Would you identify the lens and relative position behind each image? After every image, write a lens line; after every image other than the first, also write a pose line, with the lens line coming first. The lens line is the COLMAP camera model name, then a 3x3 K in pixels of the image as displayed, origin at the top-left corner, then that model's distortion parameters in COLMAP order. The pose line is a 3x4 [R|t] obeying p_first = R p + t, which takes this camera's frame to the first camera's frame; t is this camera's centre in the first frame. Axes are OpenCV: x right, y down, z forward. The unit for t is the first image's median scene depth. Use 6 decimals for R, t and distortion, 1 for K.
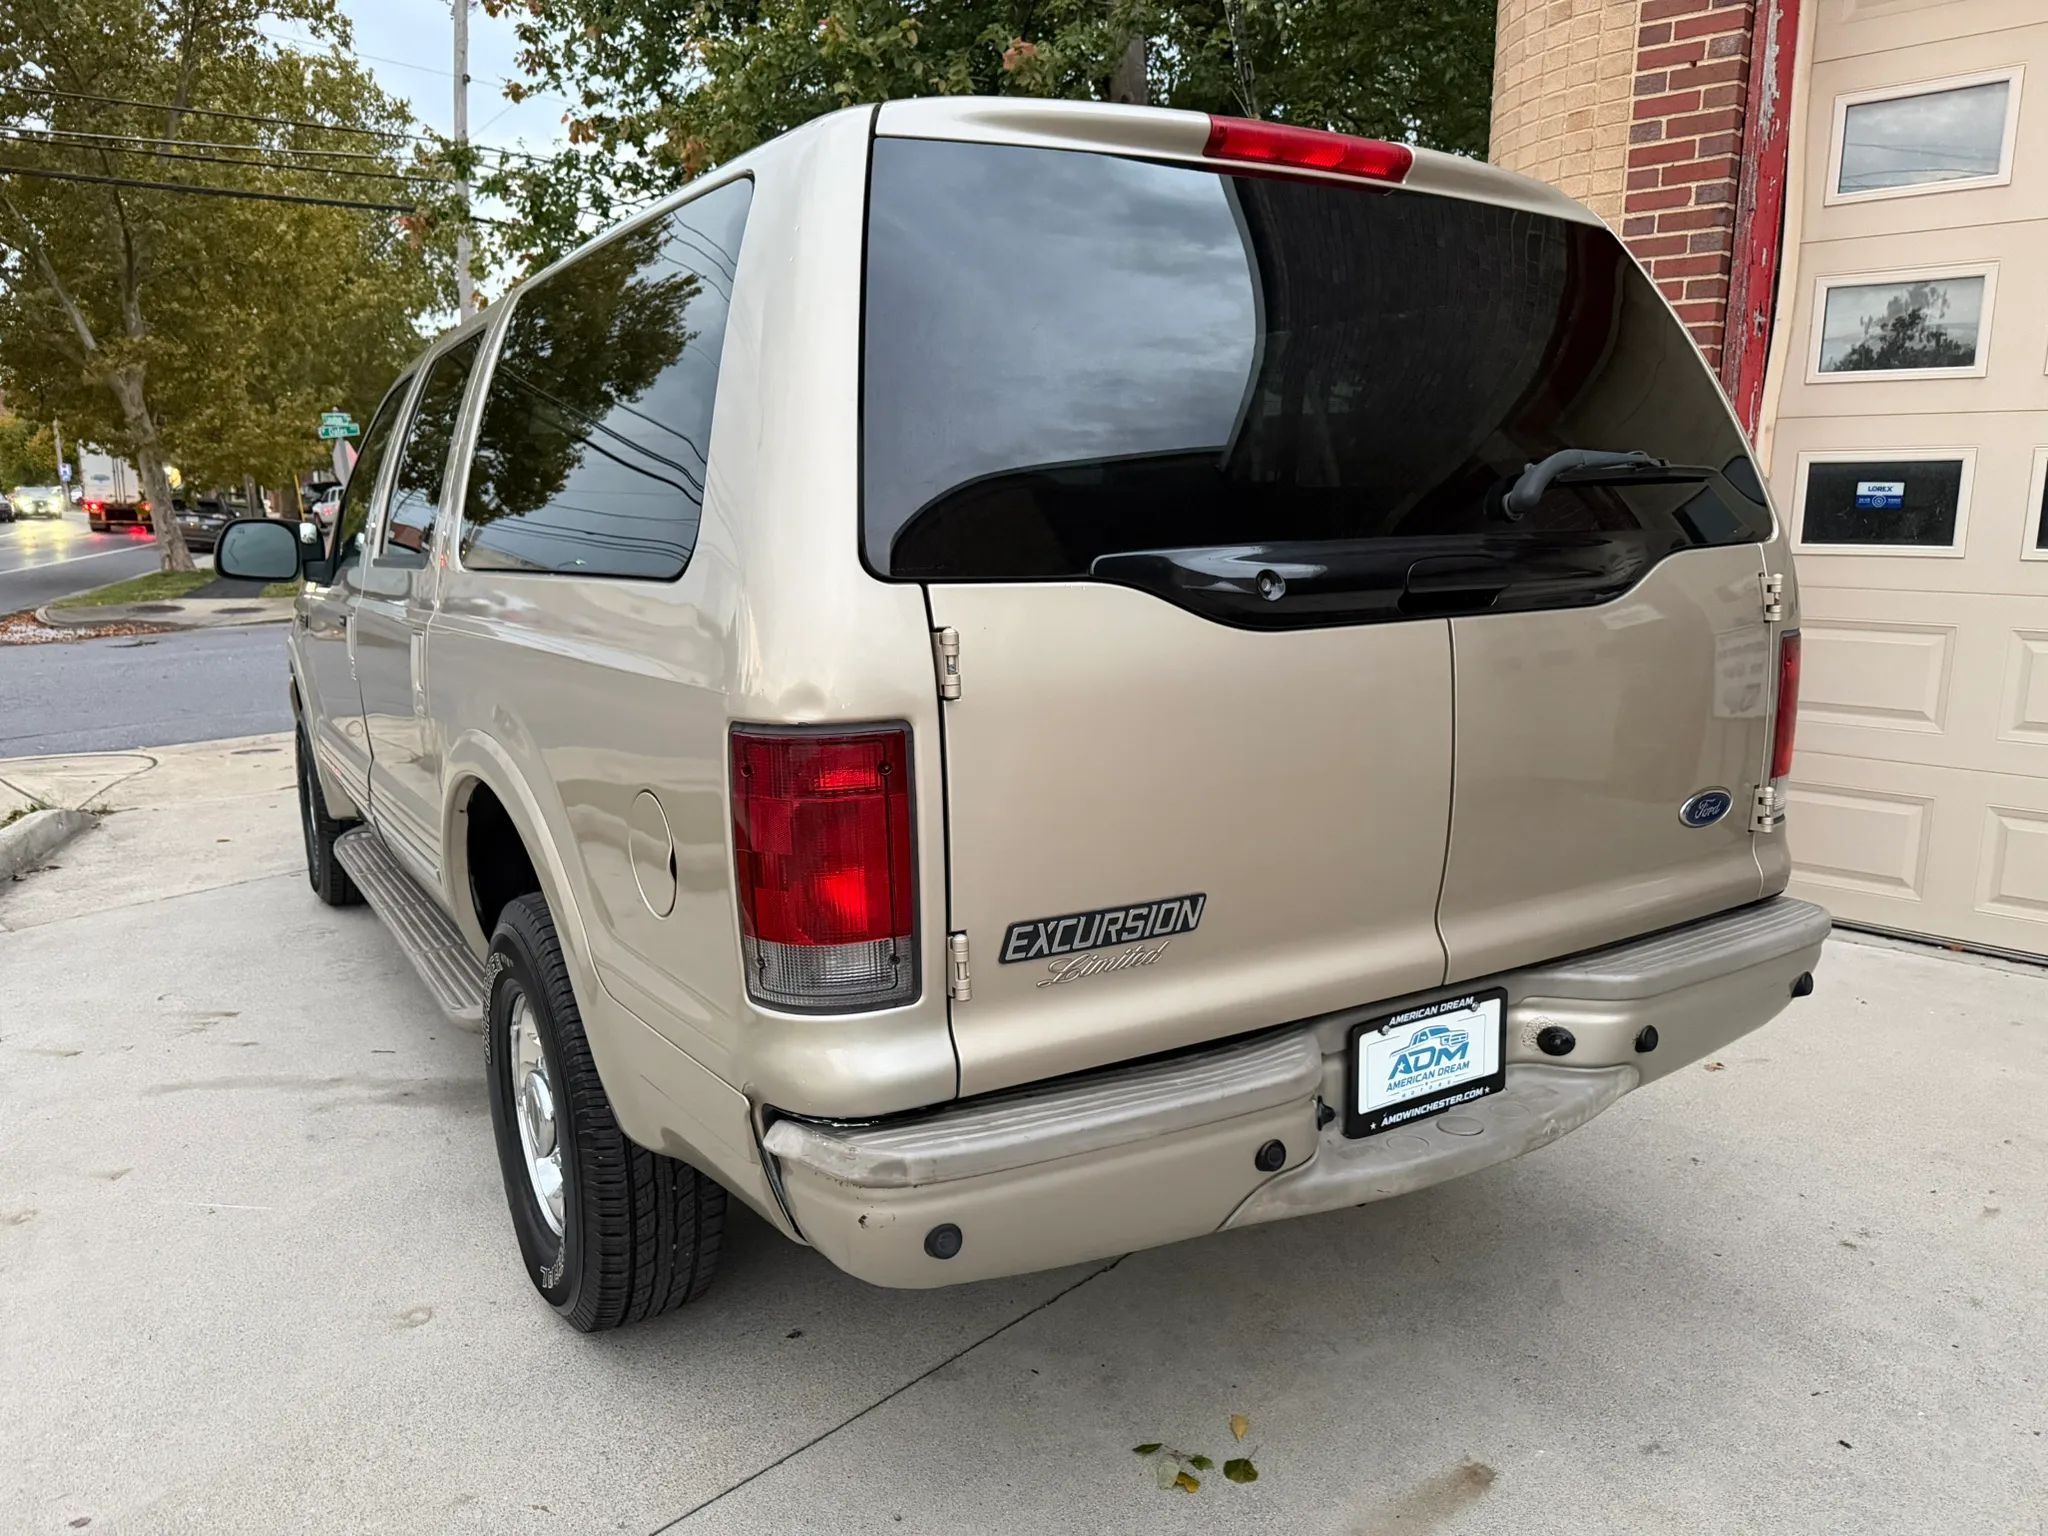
lens RADIAL K [[1466.8, 0, 994.2], [0, 1466.8, 777.8], [0, 0, 1]] dist [0.036357, -0.036562]
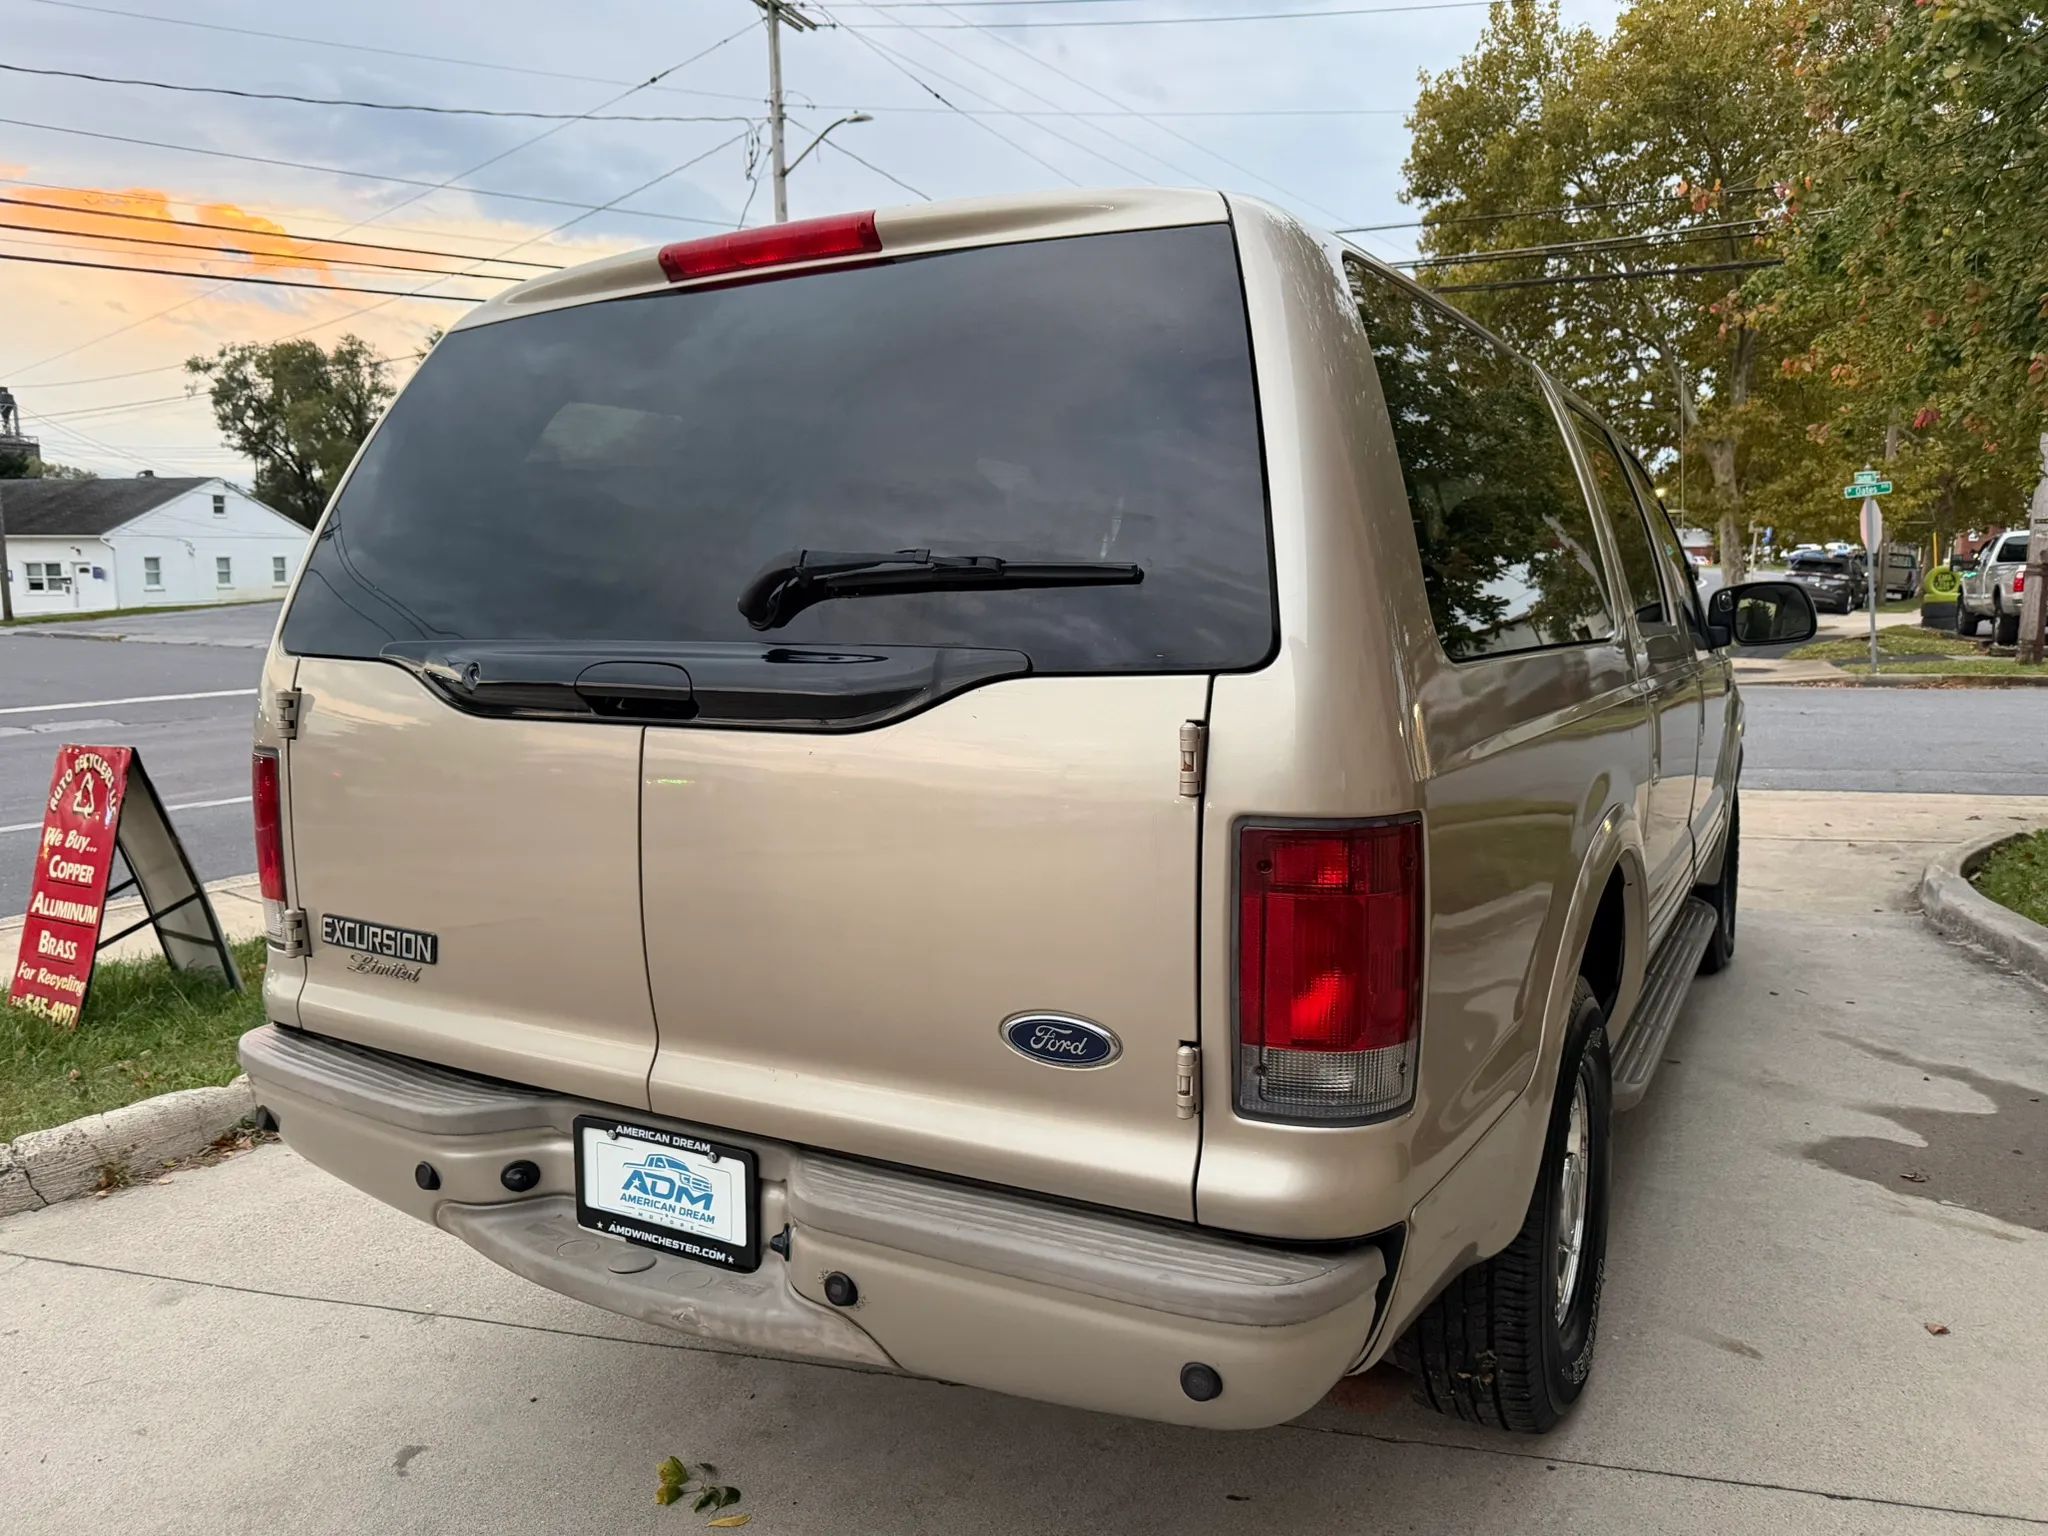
lens RADIAL K [[1466.8, 0, 1018.8], [0, 1466.8, 791.0], [0, 0, 1]] dist [0.036357, -0.036562]
pose [[0.491845, 0.128459, -0.861154, 1.199138], [-0.153560, 0.986351, 0.059429, -0.153538], [0.857034, 0.103009, 0.504858, 0.698424]]
